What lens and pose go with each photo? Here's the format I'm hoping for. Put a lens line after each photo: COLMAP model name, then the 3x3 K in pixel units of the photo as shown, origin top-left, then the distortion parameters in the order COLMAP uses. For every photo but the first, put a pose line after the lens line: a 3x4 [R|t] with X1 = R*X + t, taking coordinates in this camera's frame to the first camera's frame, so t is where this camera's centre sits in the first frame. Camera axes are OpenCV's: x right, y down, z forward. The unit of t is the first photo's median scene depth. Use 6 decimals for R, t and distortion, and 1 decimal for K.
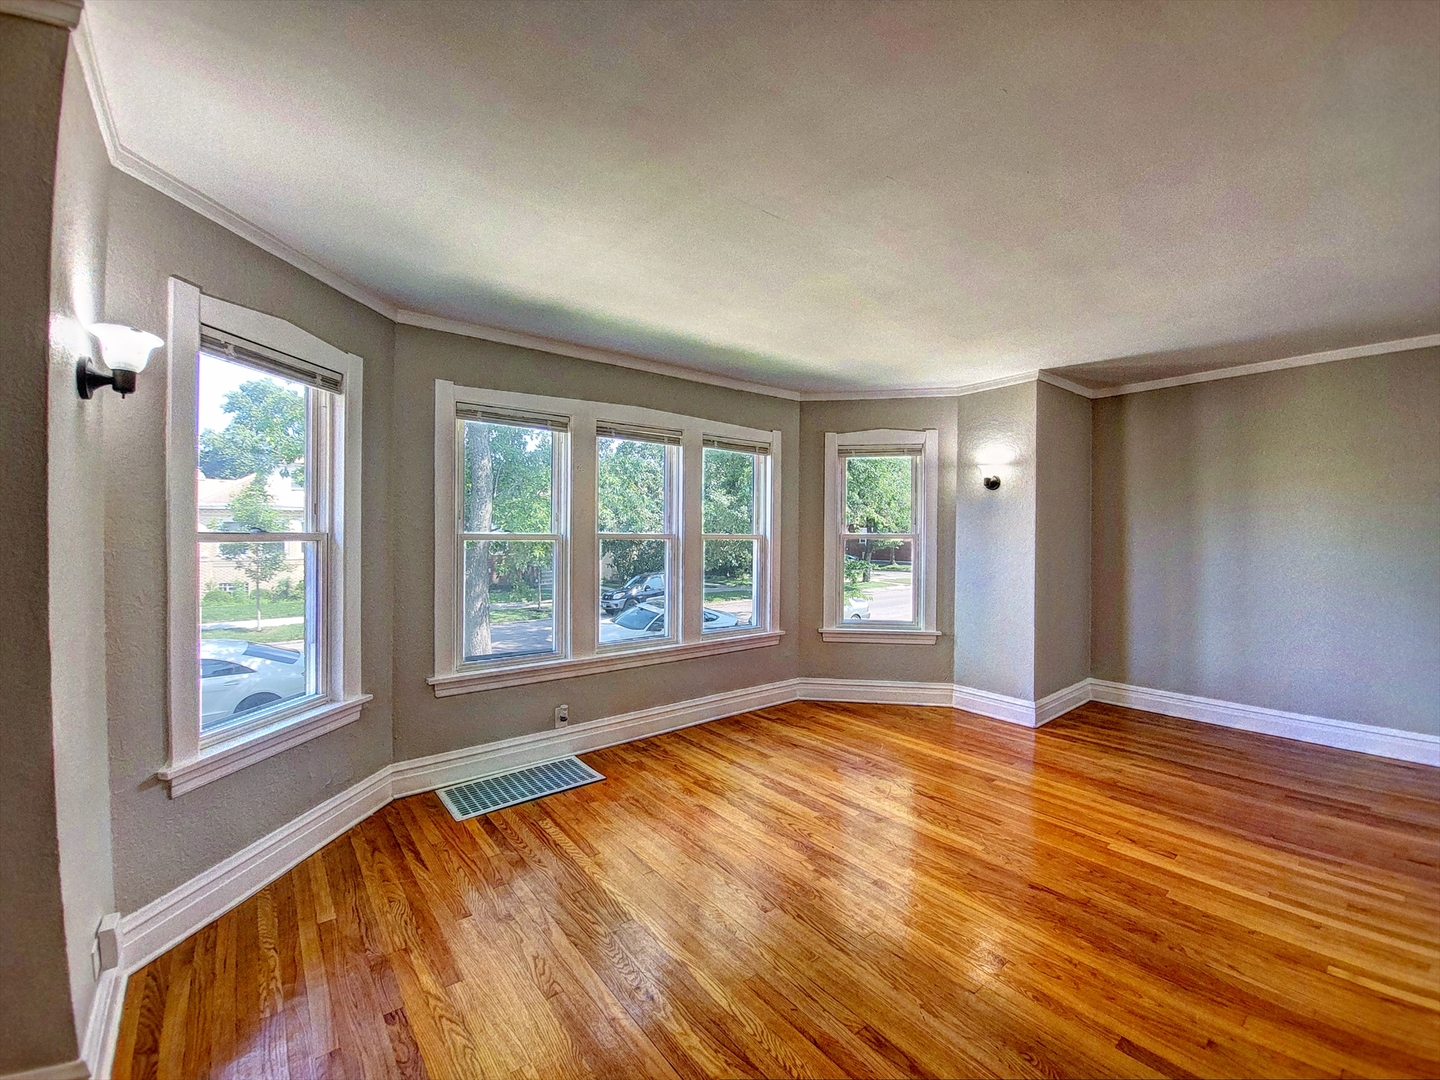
lens RADIAL K [[590.6, 0, 680.4], [0, 590.6, 532.0], [0, 0, 1]] dist [-0.017475, -0.001901]
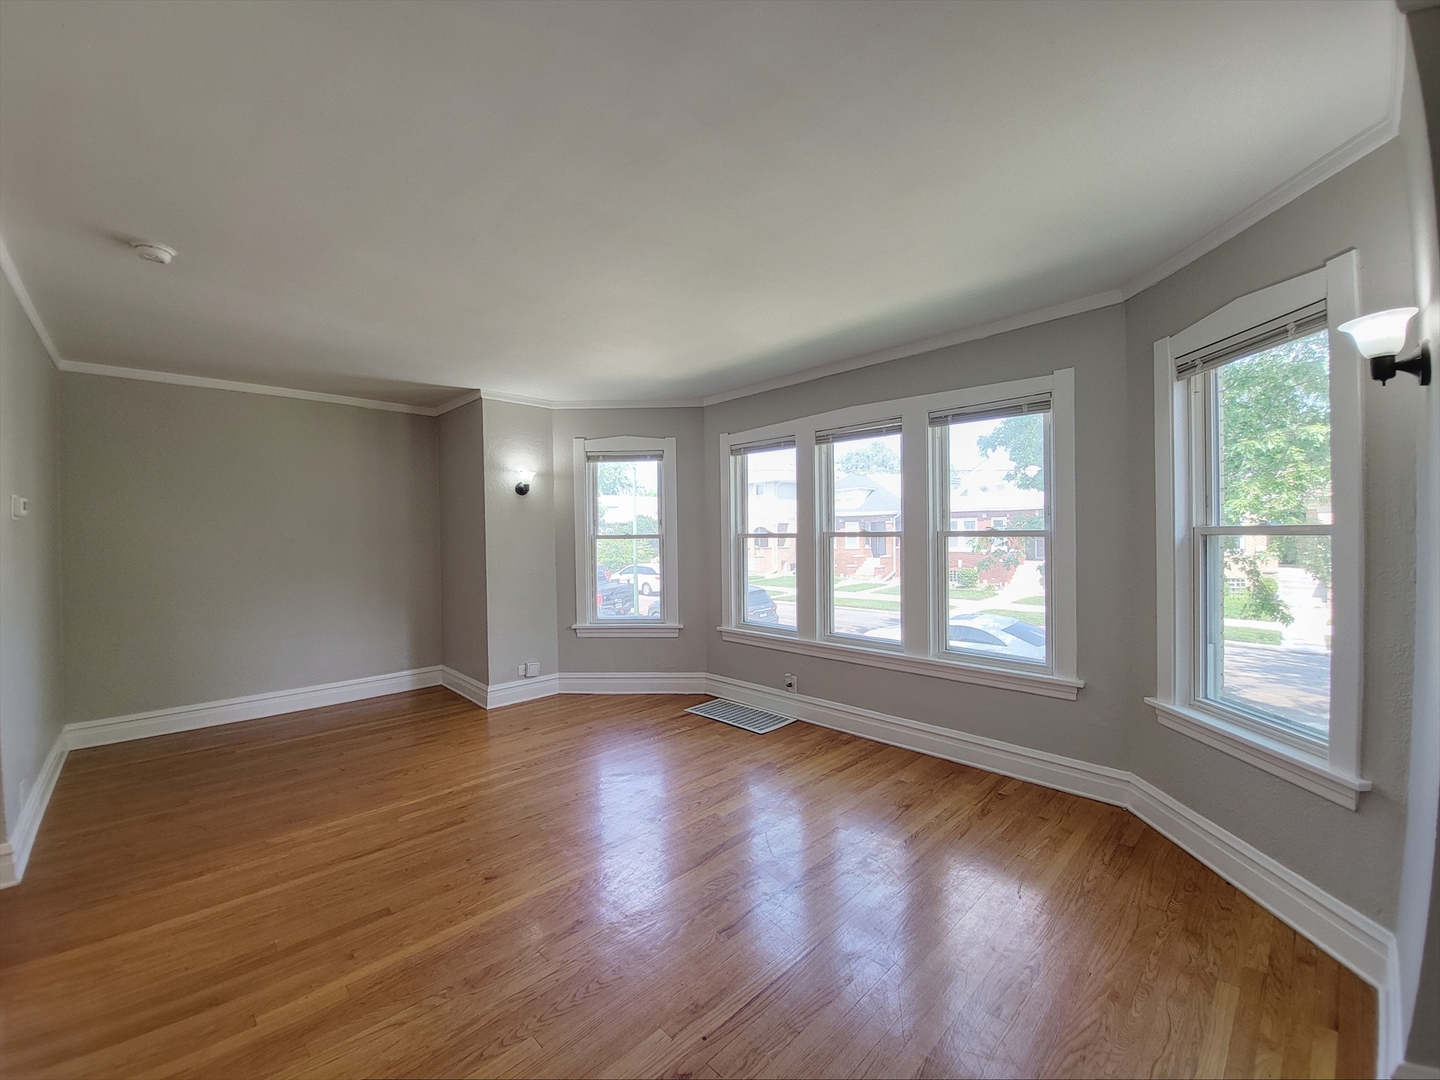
lens RADIAL K [[590.6, 0, 732.9], [0, 590.6, 545.2], [0, 0, 1]] dist [-0.017475, -0.001901]
pose [[0.126475, 0.016731, -0.991829, 1.019864], [0.015861, 0.999696, 0.018887, 0.002859], [0.991843, -0.018120, 0.126171, 0.754573]]
